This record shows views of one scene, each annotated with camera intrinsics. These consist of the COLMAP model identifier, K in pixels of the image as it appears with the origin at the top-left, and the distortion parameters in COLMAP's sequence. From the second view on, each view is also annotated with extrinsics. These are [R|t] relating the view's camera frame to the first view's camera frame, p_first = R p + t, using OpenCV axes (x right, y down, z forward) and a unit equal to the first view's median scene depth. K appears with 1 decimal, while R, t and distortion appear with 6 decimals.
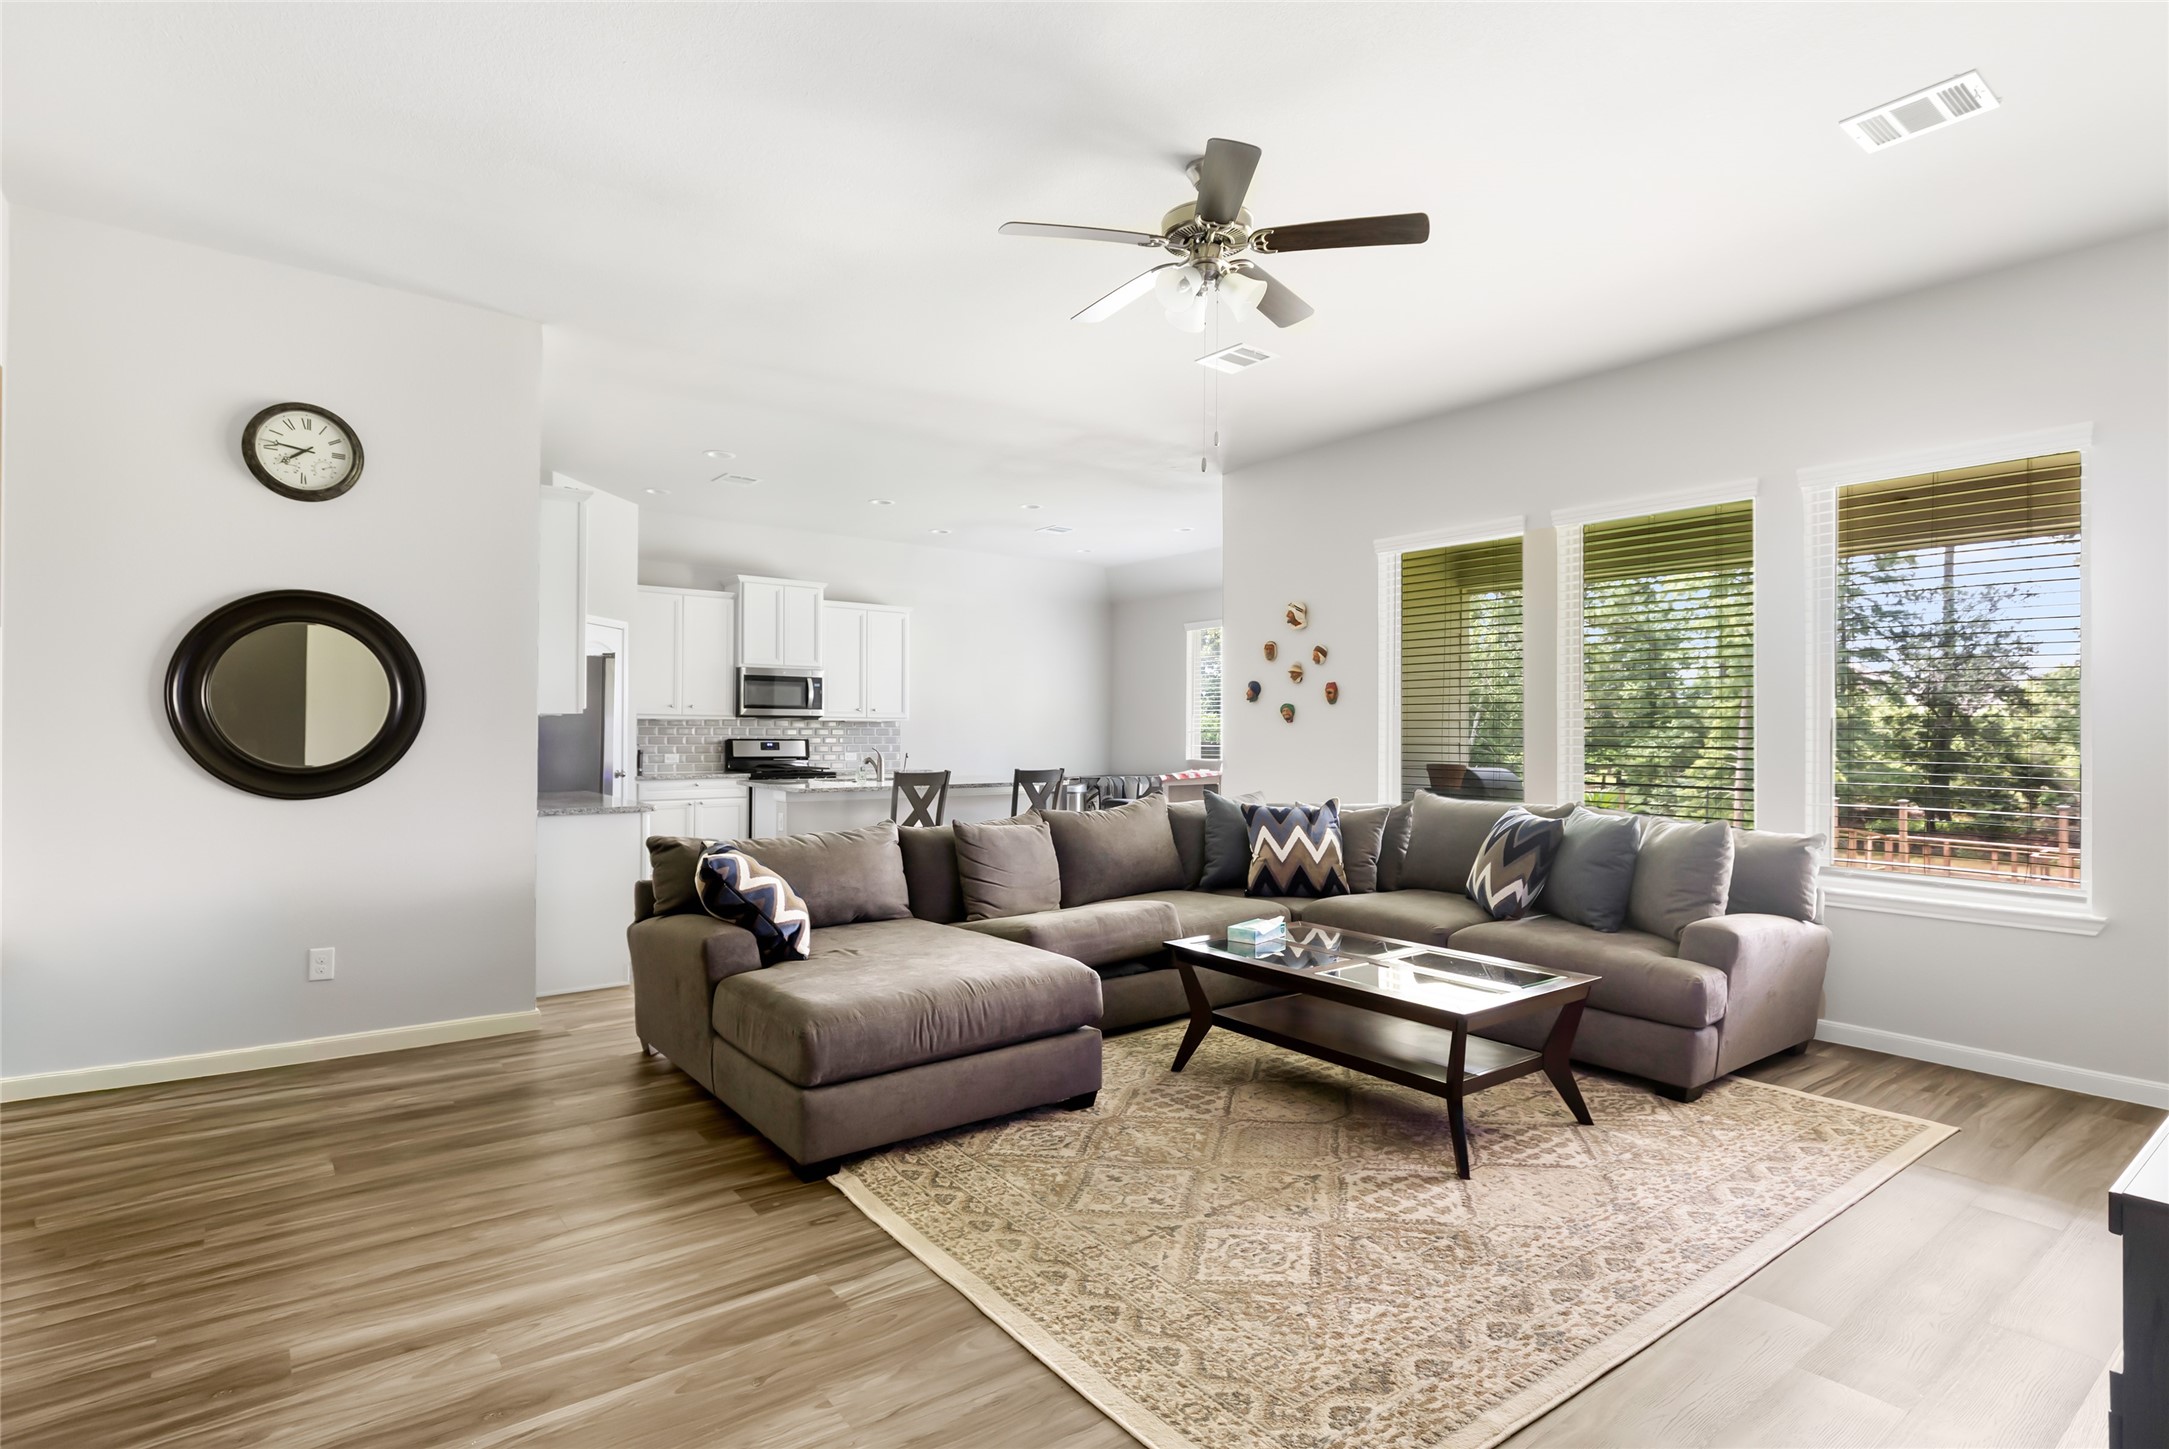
lens RADIAL K [[1070.6, 0, 1064.8], [0, 1070.6, 716.3], [0, 0, 1]] dist [-0.025086, 0.004041]
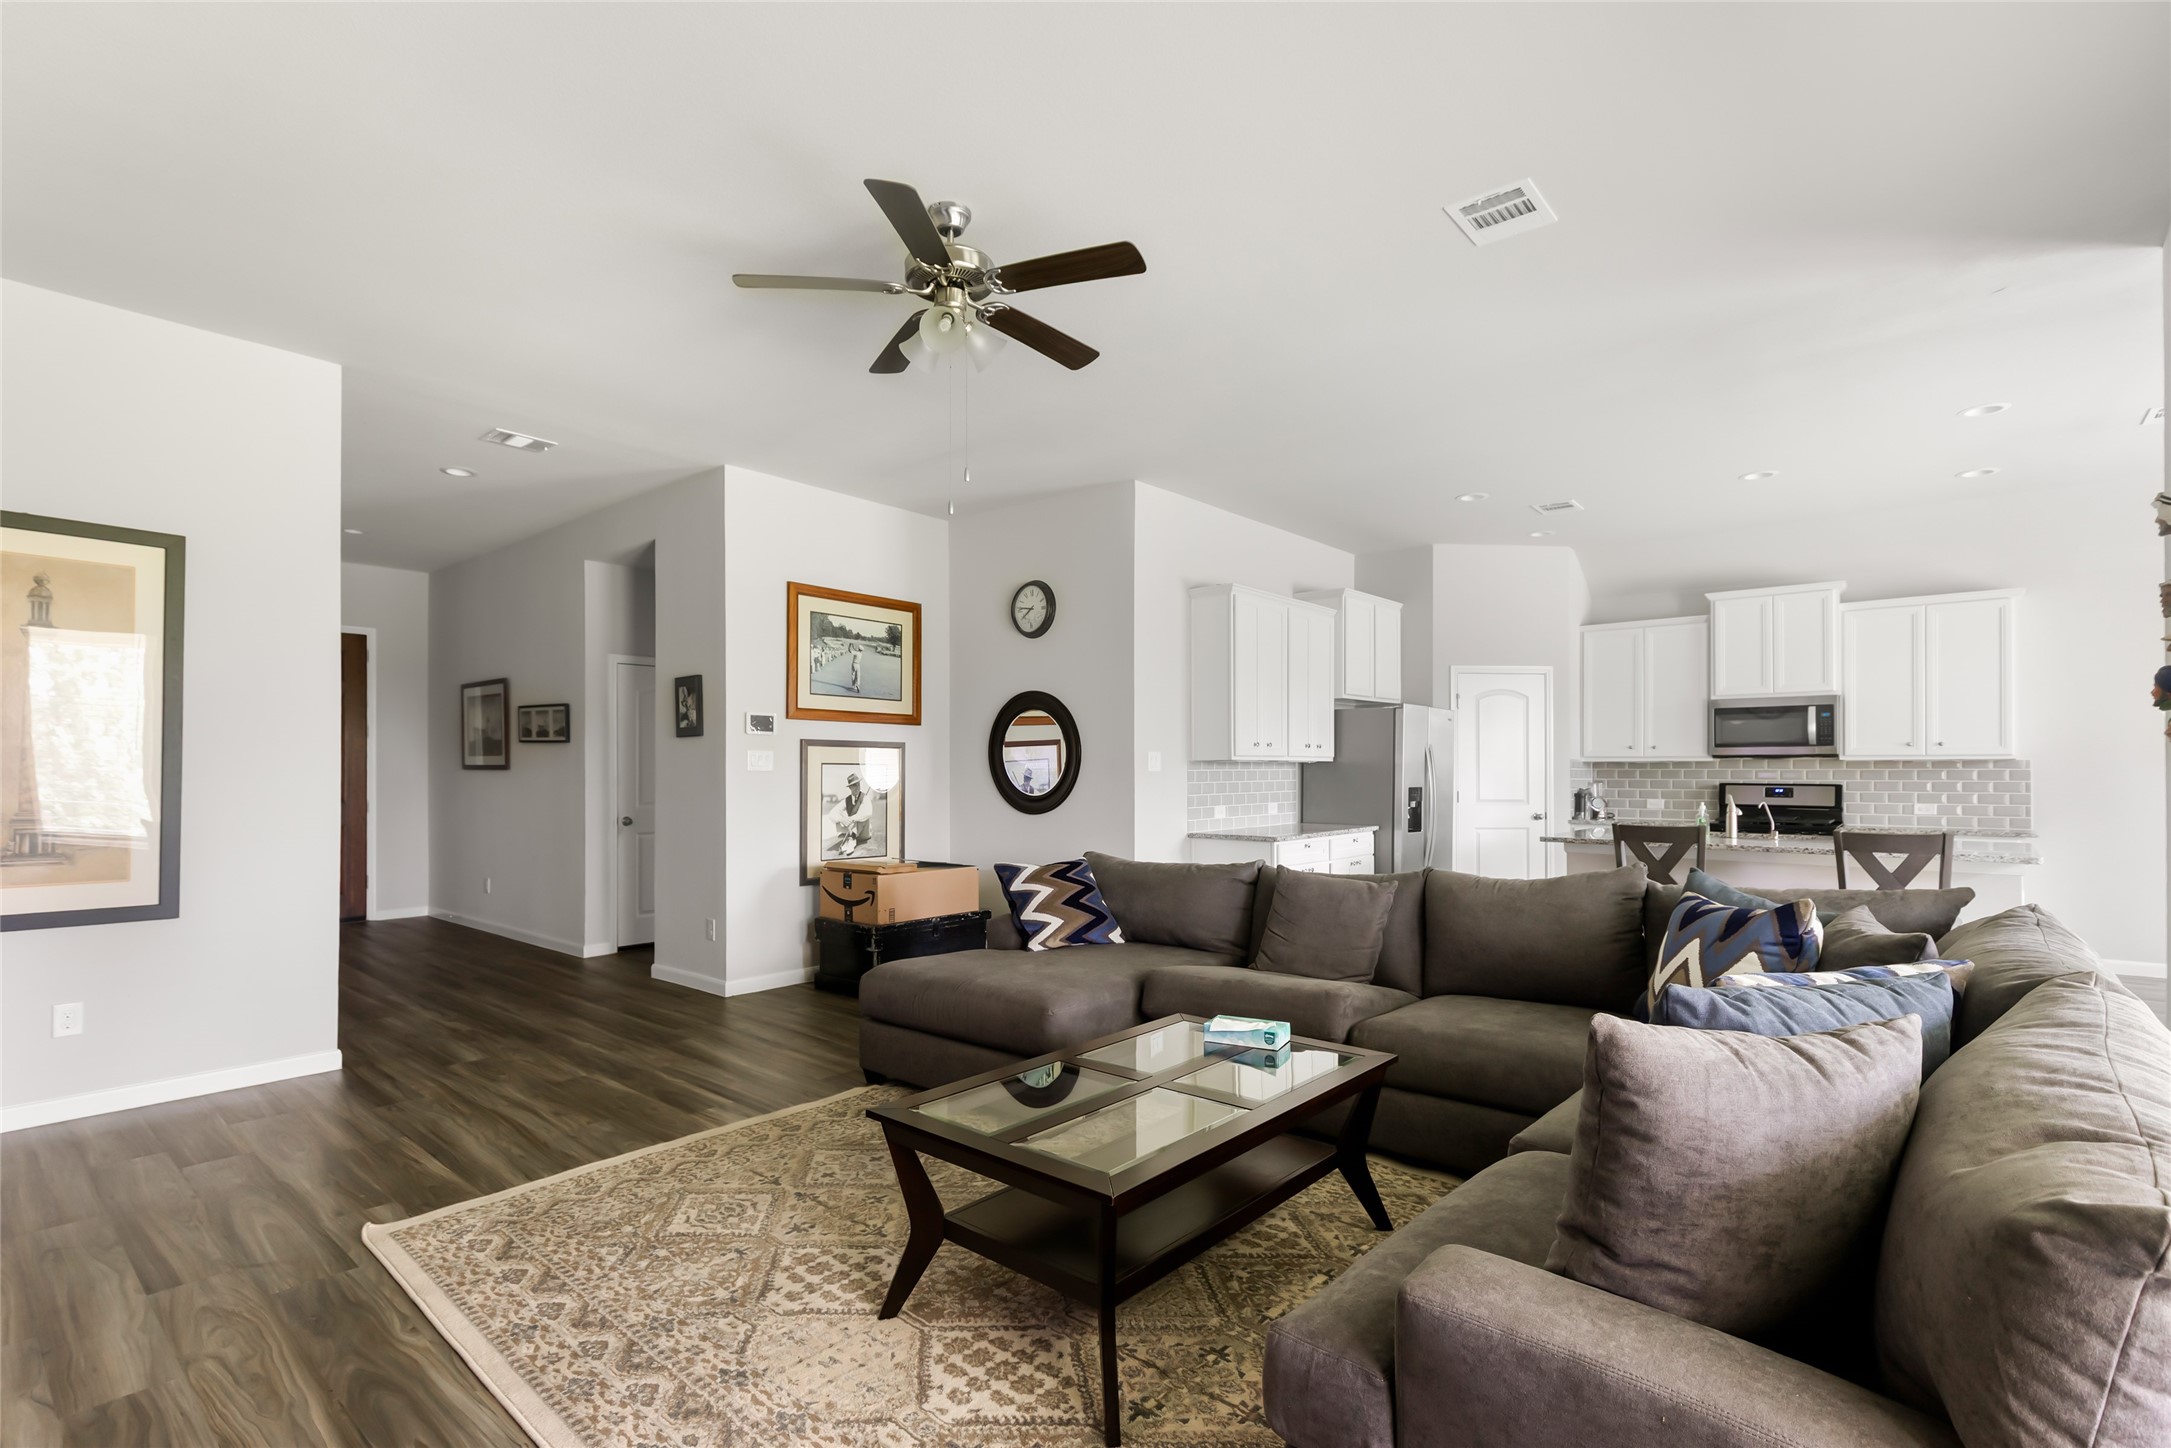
lens RADIAL K [[1009.3, 0, 1079.5], [0, 1009.3, 765.7], [0, 0, 1]] dist [0.003911, -0.000821]
pose [[0.215608, -0.011806, -0.976409, 0.534656], [0.015804, 0.999838, -0.008599, 0.008079], [0.976352, -0.013577, 0.215760, 0.447033]]
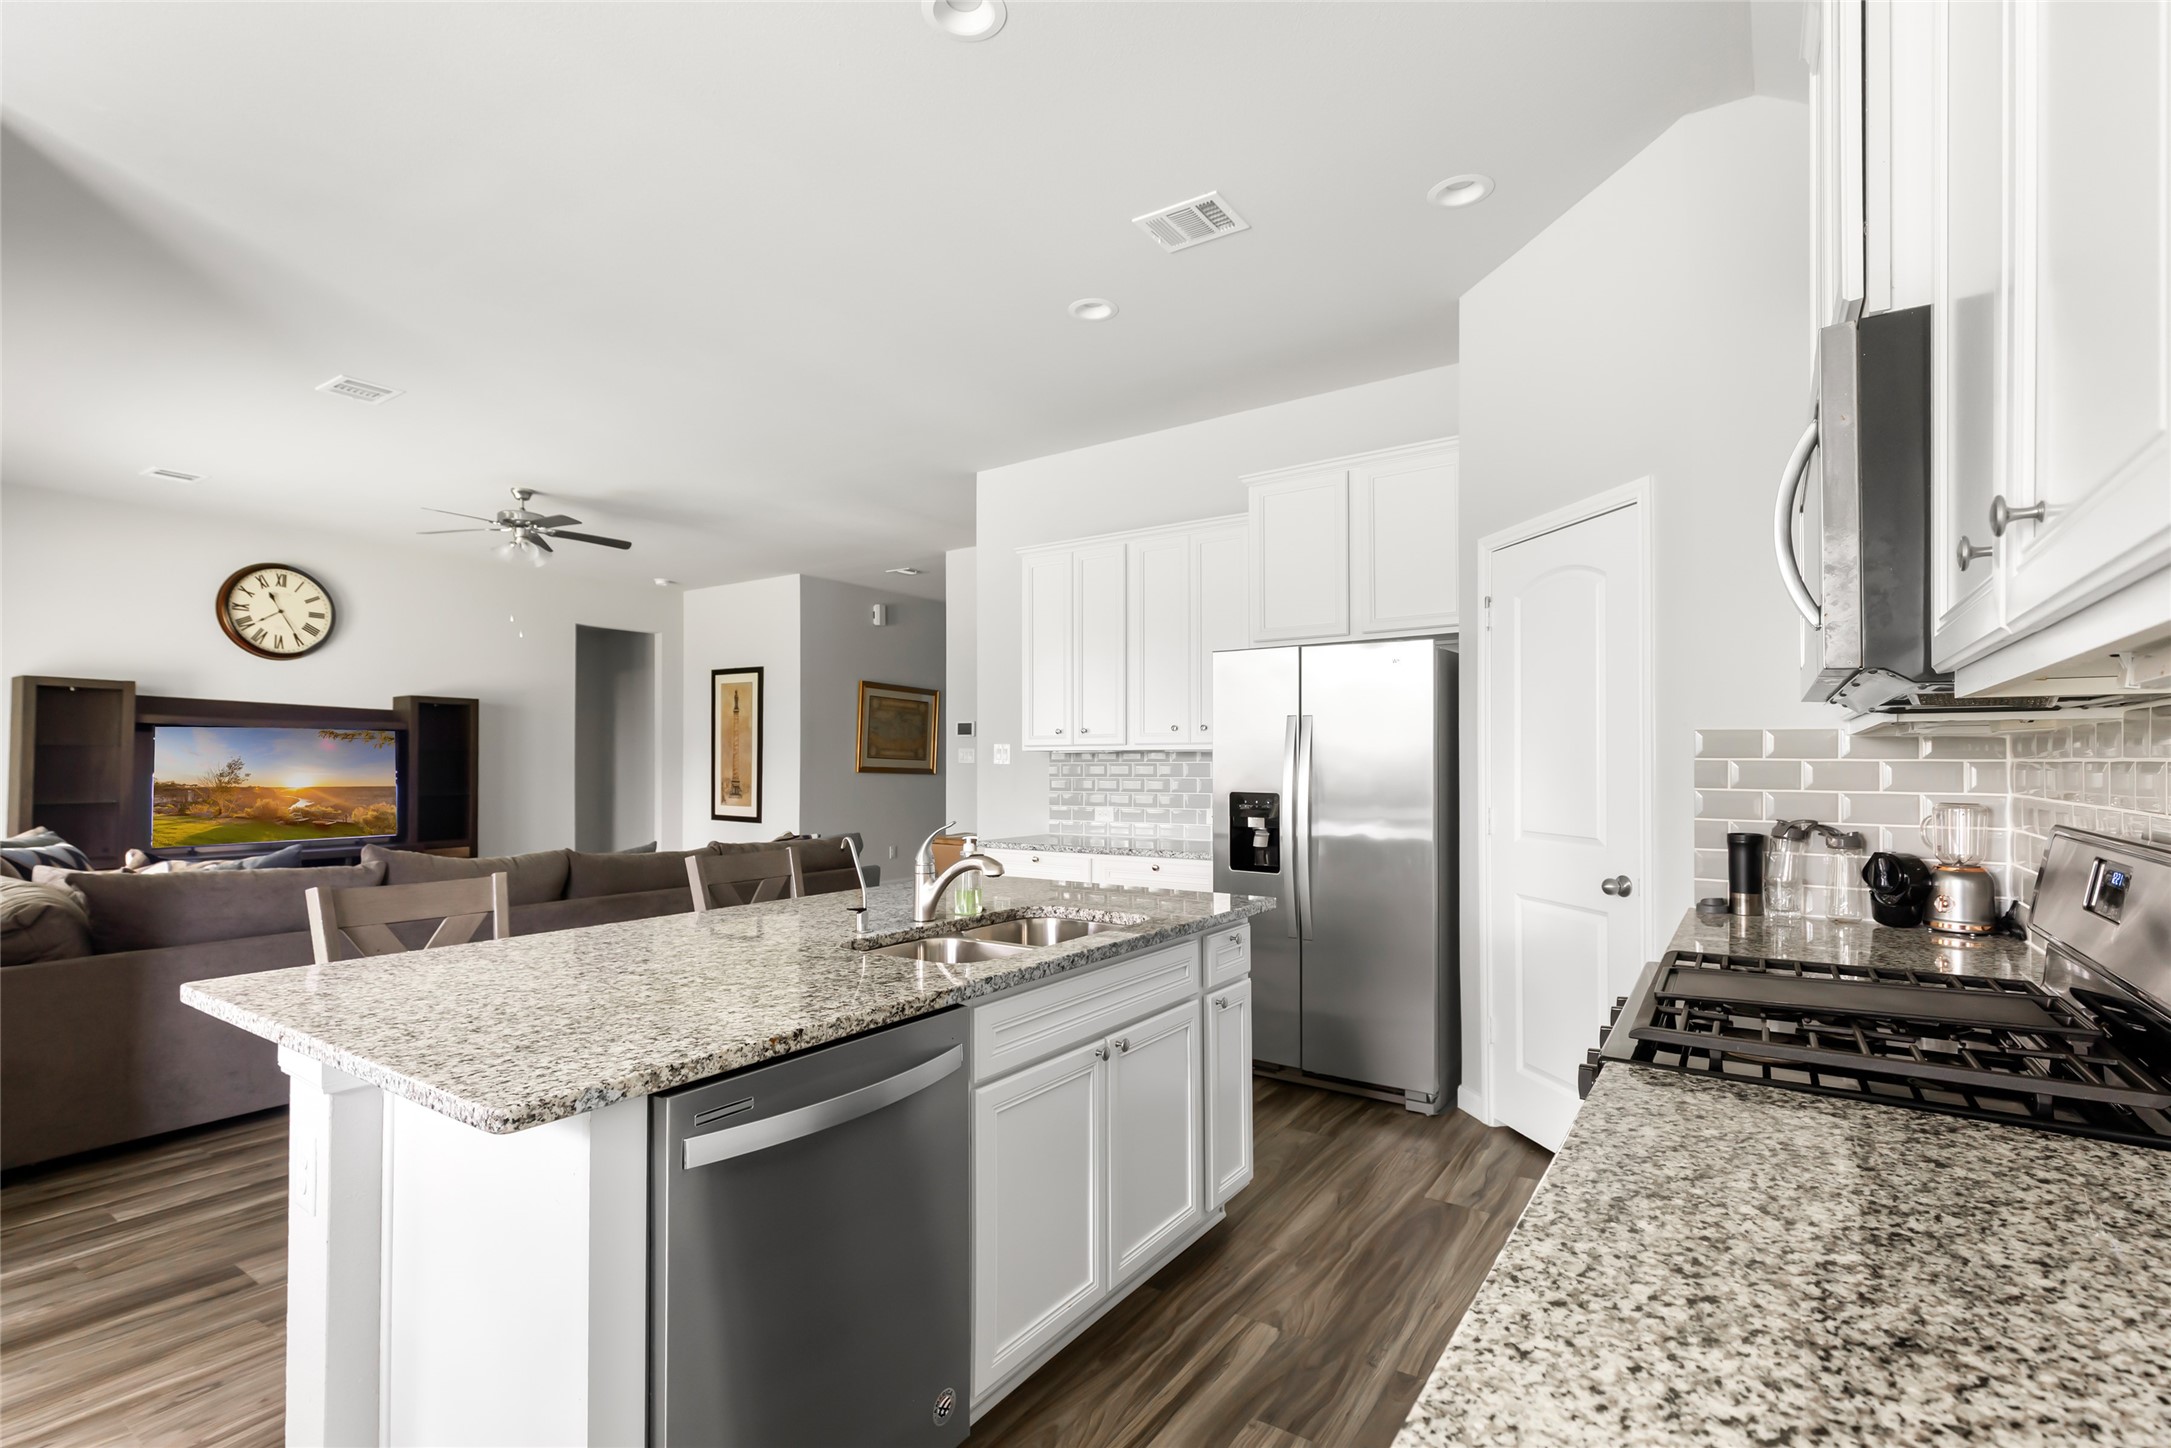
lens RADIAL K [[1009.3, 0, 1092.2], [0, 1009.3, 735.0], [0, 0, 1]] dist [0.003911, -0.000821]
pose [[-0.946913, -0.015451, -0.321117, -0.135932], [-0.001498, 0.999046, -0.043655, 0.018627], [0.321485, -0.040857, -0.946033, 1.554843]]
